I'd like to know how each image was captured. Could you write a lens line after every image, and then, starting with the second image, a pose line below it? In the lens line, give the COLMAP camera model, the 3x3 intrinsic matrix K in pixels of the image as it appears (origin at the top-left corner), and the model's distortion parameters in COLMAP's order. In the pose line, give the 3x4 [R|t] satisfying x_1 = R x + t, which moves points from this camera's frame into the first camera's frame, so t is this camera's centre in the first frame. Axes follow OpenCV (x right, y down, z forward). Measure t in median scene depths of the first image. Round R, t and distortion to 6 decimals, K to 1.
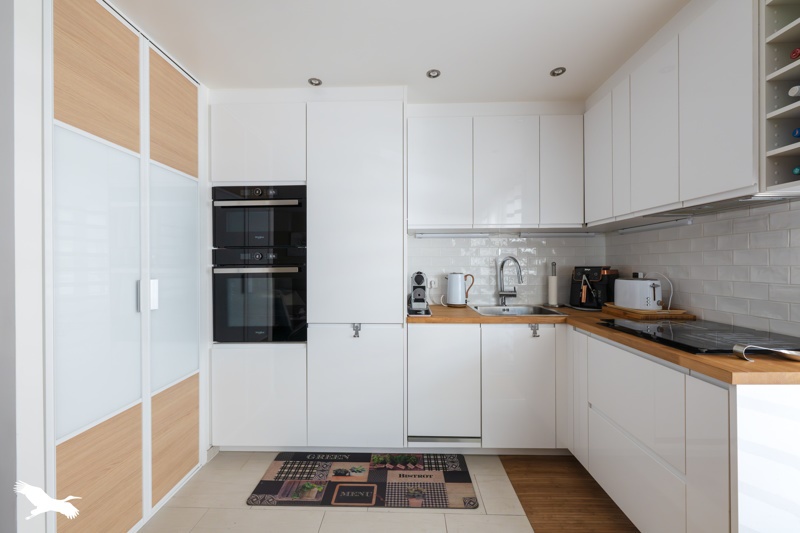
lens RADIAL K [[316.6, 0, 397.8], [0, 316.6, 265.9], [0, 0, 1]] dist [0.000054, -0.000140]
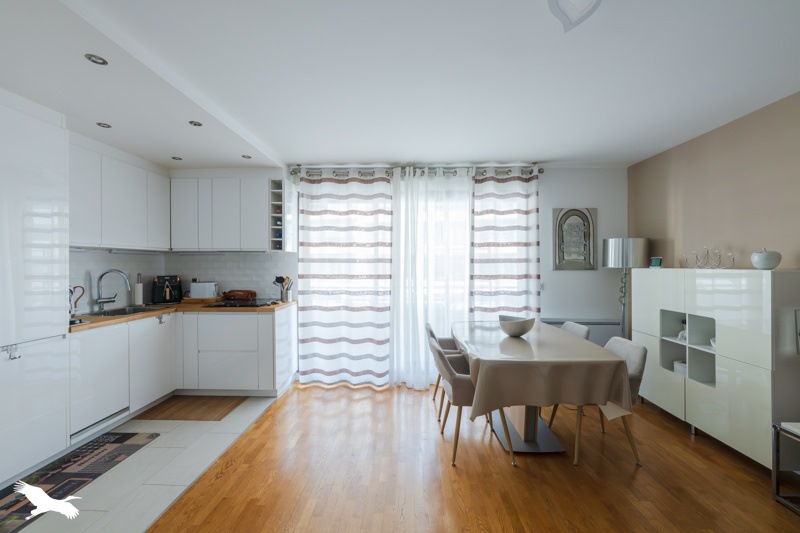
lens RADIAL K [[324.6, 0, 399.7], [0, 324.6, 266.7], [0, 0, 1]] dist [-0.000320, -0.000032]
pose [[0.010438, -0.002837, 0.999941, -1.092662], [0.005326, 0.999982, 0.002782, -0.046749], [-0.999931, 0.005297, 0.010453, -0.162047]]
